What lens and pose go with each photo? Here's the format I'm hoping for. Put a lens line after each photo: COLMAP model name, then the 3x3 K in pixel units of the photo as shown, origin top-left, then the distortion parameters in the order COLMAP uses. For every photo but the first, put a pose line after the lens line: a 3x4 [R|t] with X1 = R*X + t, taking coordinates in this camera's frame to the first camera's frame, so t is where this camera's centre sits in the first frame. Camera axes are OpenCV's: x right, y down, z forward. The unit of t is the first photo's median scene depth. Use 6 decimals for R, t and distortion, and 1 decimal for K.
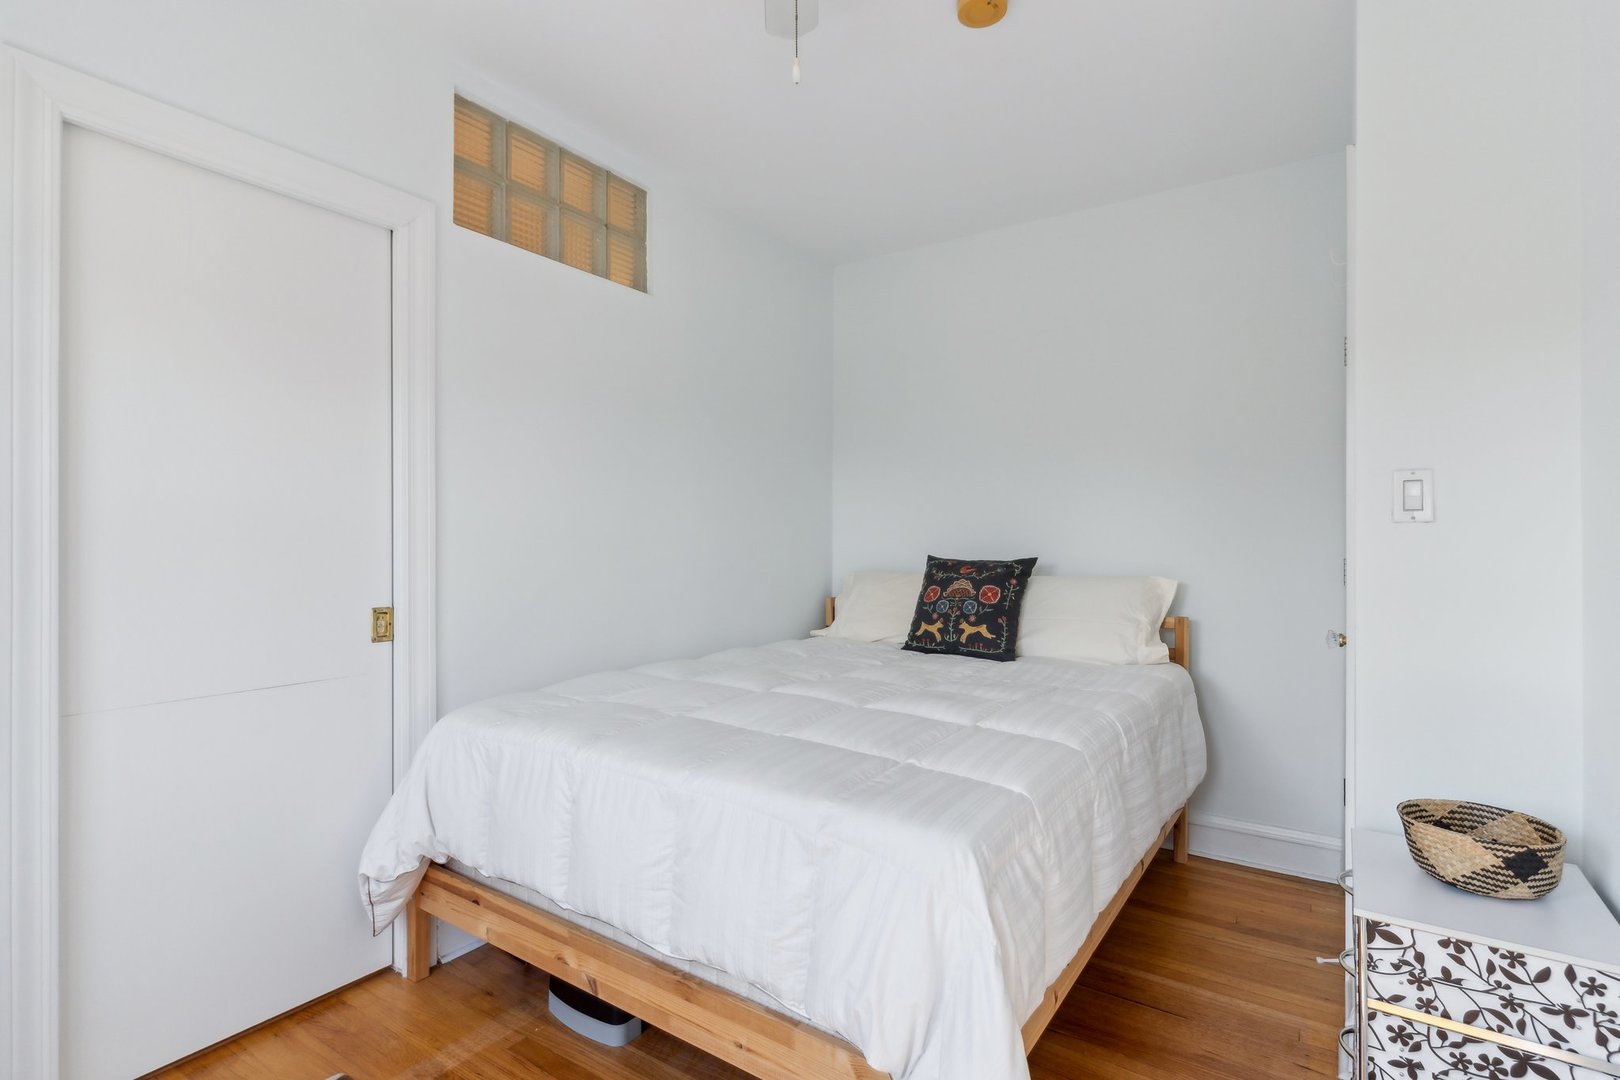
lens RADIAL K [[784.0, 0, 806.9], [0, 784.0, 533.0], [0, 0, 1]] dist [0.000291, 0.000005]
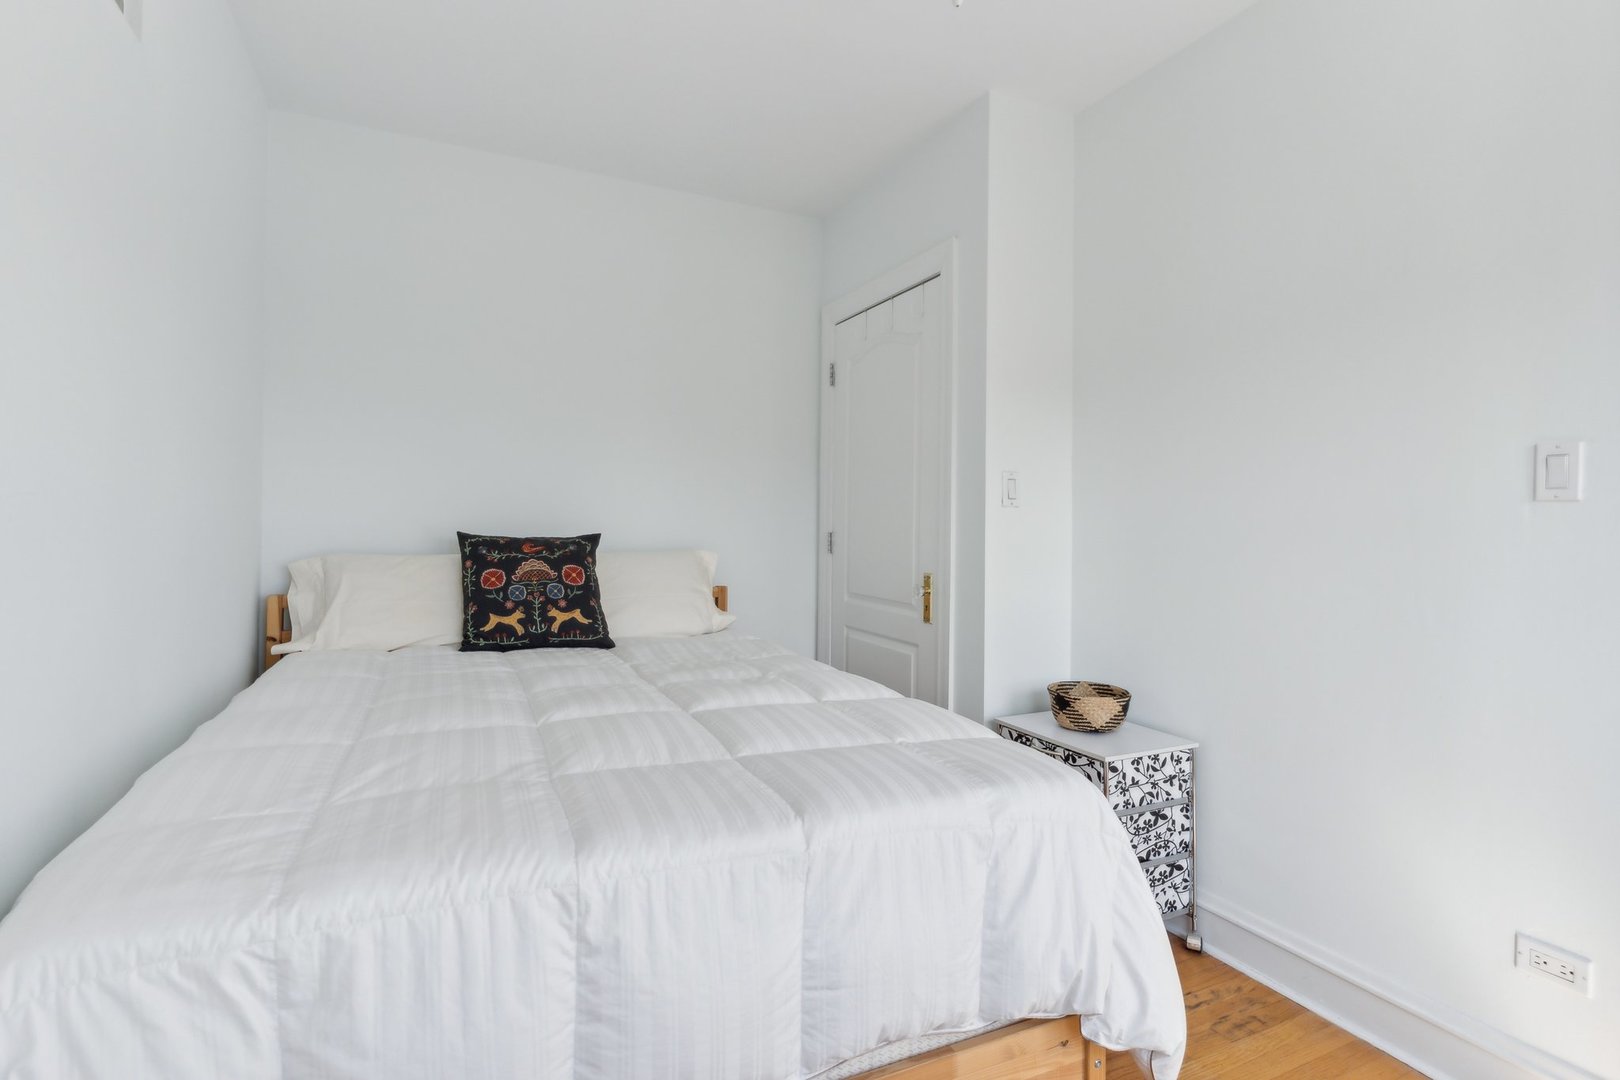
lens RADIAL K [[784.0, 0, 806.9], [0, 784.0, 533.0], [0, 0, 1]] dist [0.000291, 0.000005]
pose [[0.503108, -0.002044, 0.864221, -0.402598], [-0.019047, 0.999728, 0.013453, 0.013725], [-0.864013, -0.023229, 0.502933, 0.327273]]
